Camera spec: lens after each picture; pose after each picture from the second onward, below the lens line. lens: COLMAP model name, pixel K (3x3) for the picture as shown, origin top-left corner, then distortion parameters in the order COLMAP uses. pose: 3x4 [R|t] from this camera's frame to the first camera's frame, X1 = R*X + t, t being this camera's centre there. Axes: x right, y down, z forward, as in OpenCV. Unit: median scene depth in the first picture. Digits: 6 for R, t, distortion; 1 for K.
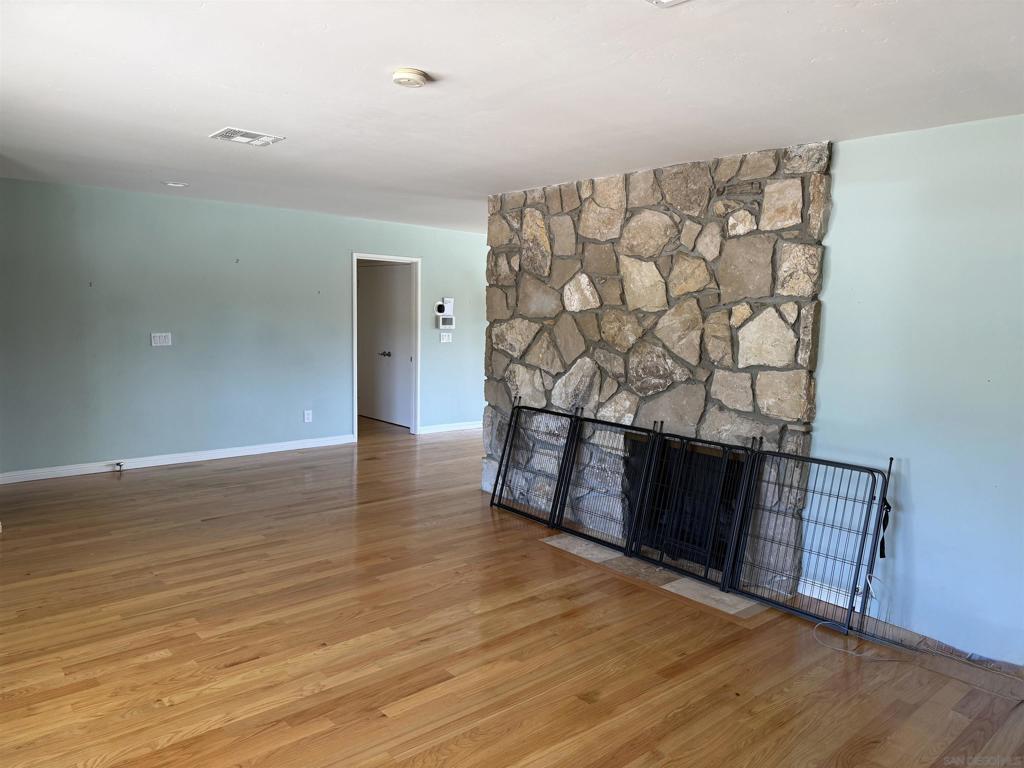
lens RADIAL K [[713.3, 0, 511.4], [0, 713.3, 391.3], [0, 0, 1]] dist [0.138059, -0.197803]
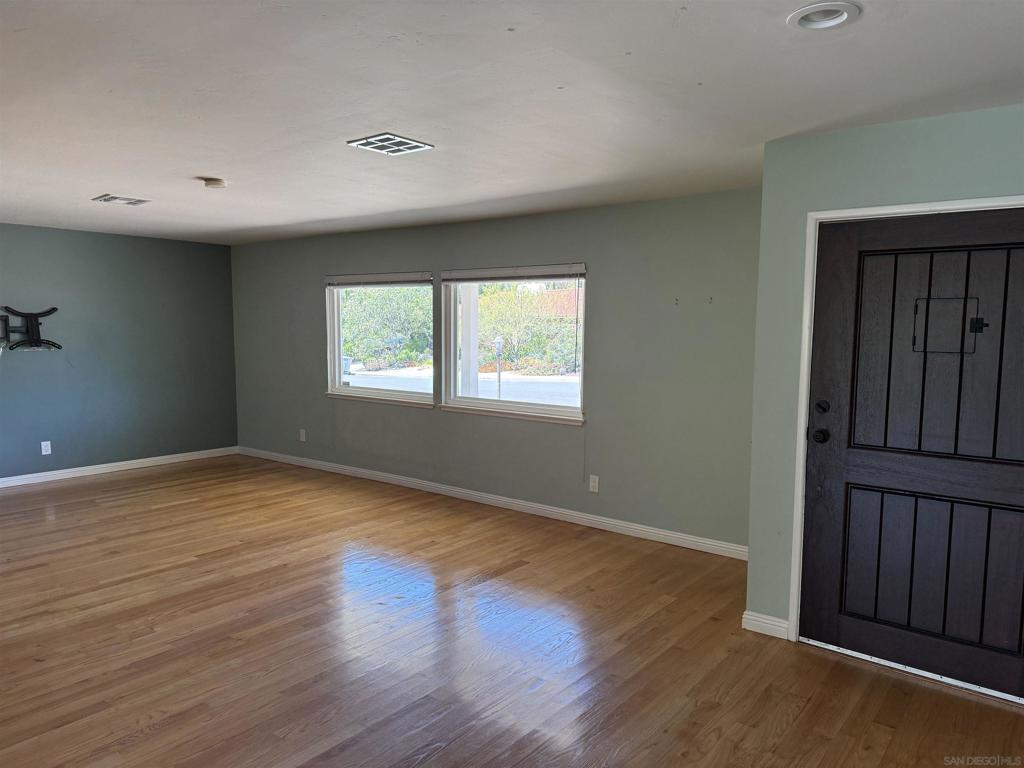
lens RADIAL K [[713.3, 0, 511.4], [0, 713.3, 391.3], [0, 0, 1]] dist [0.138059, -0.197803]
pose [[-0.986226, -0.015487, -0.164676, -0.423478], [-0.049053, 0.978201, 0.201781, -0.268369], [0.157962, 0.207080, -0.965487, 2.212940]]
